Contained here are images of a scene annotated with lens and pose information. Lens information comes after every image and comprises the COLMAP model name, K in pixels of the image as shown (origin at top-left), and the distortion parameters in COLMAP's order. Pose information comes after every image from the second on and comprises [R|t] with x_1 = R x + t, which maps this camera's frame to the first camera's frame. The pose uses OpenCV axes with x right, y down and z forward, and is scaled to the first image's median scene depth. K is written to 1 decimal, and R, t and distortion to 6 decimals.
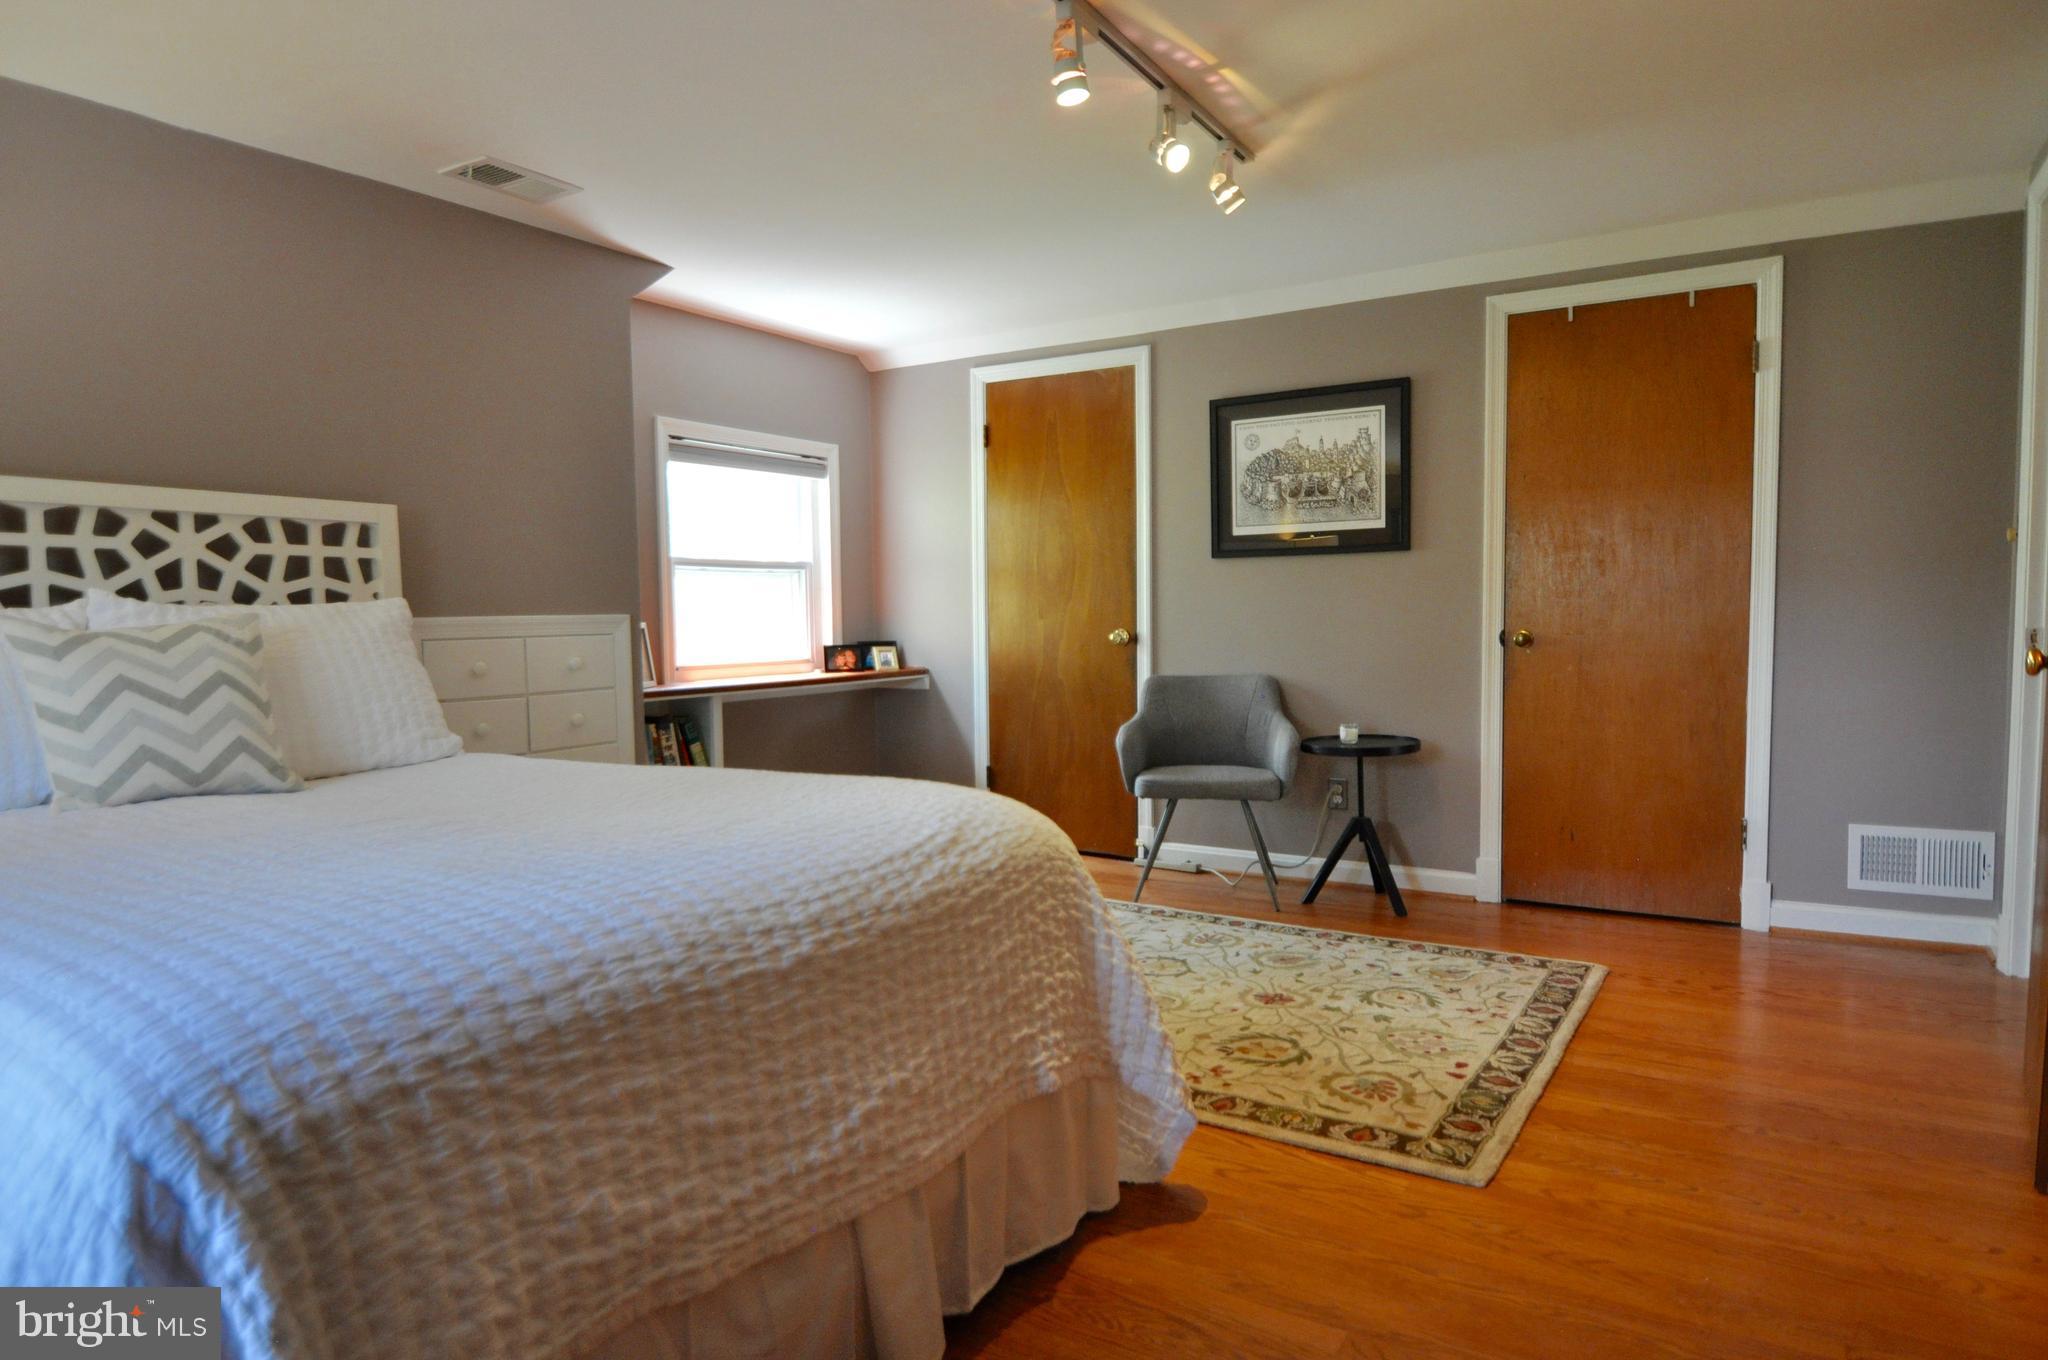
lens RADIAL K [[1236.0, 0, 1012.3], [0, 1236.0, 678.2], [0, 0, 1]] dist [-0.006031, -0.000349]
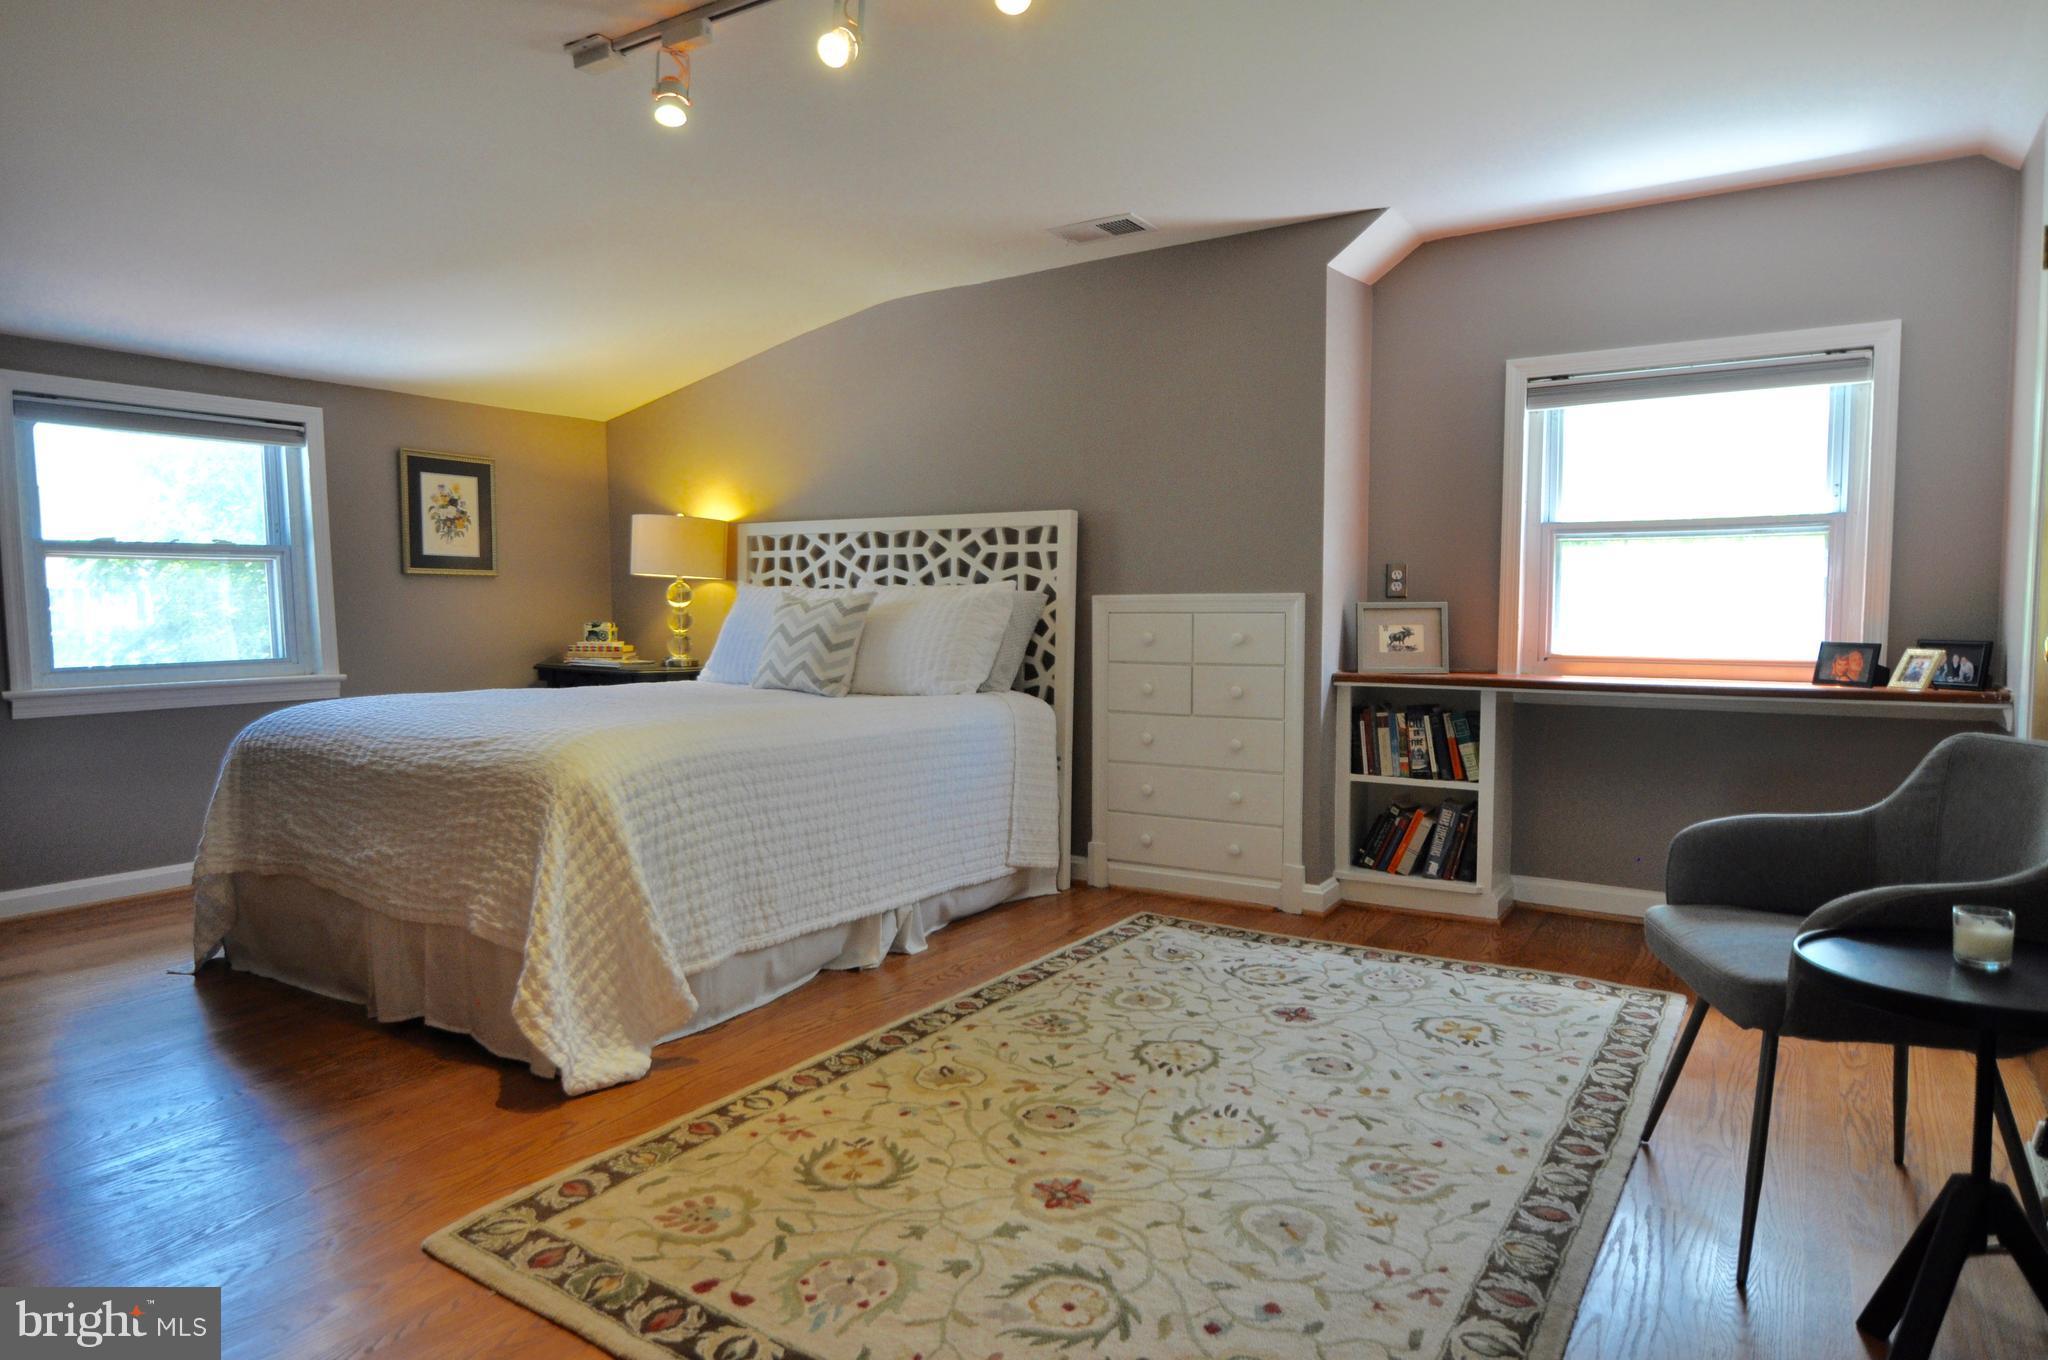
lens RADIAL K [[1236.0, 0, 1011.6], [0, 1236.0, 688.7], [0, 0, 1]] dist [-0.006031, -0.000349]
pose [[-0.024976, 0.080344, -0.996454, 0.986980], [-0.052731, 0.995272, 0.081570, -0.063737], [0.998296, 0.054581, -0.020621, 1.150964]]
